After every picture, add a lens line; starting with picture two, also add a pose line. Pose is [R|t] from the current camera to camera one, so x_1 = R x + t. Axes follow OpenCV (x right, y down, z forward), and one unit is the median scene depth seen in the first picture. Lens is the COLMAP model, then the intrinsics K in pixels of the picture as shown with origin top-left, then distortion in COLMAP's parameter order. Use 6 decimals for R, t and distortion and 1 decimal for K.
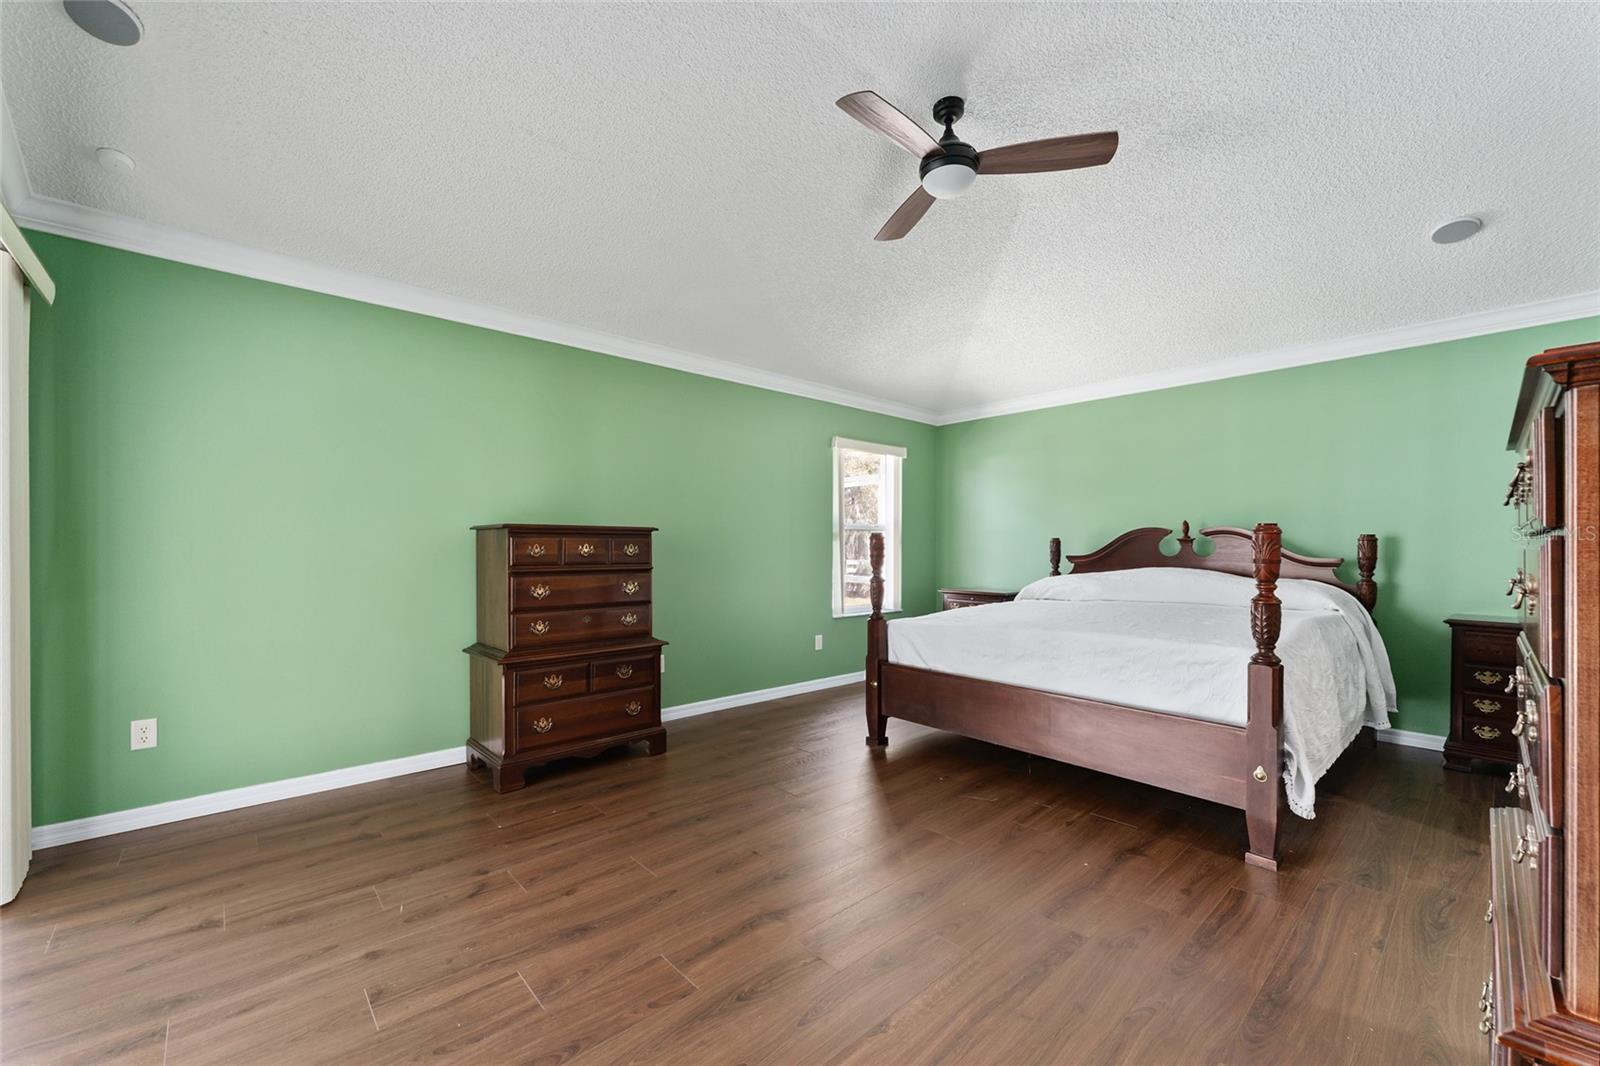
lens RADIAL K [[632.3, 0, 799.9], [0, 632.3, 540.7], [0, 0, 1]] dist [0.001443, -0.000964]
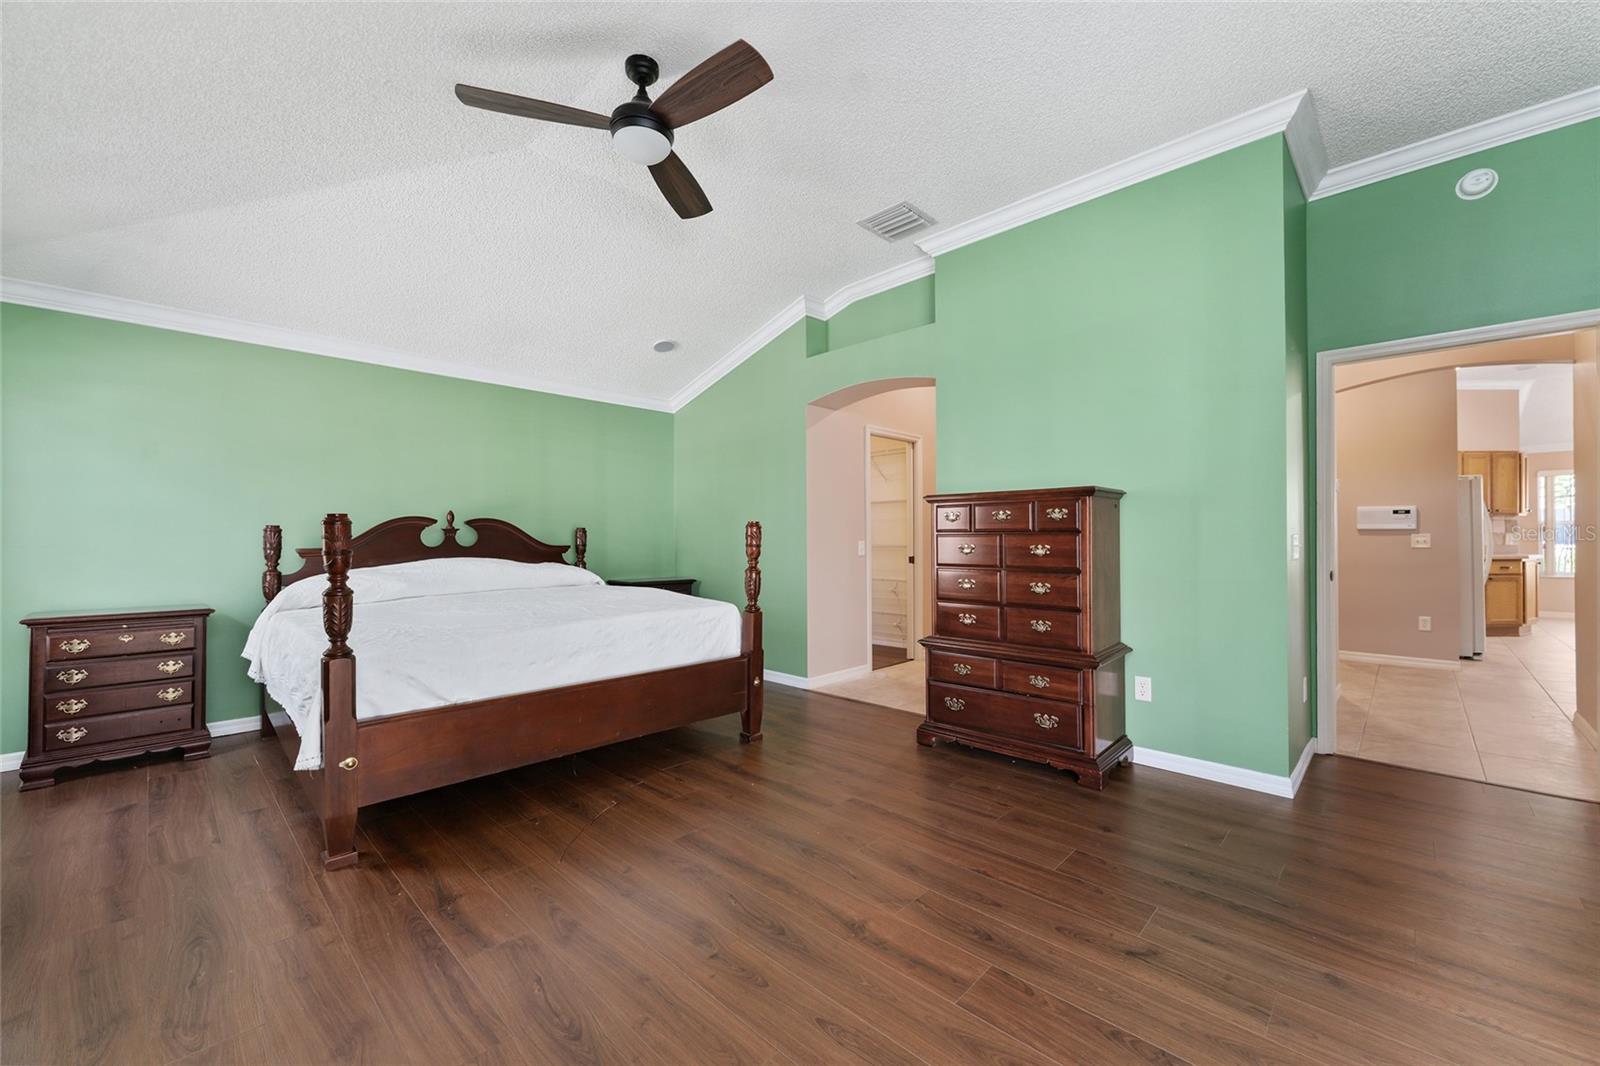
lens RADIAL K [[632.3, 0, 805.8], [0, 632.3, 529.6], [0, 0, 1]] dist [0.001443, -0.000964]
pose [[-0.067211, 0.013599, 0.997646, -0.658553], [-0.009800, 0.999850, -0.014289, 0.010314], [-0.997691, -0.010738, -0.067068, 0.772194]]
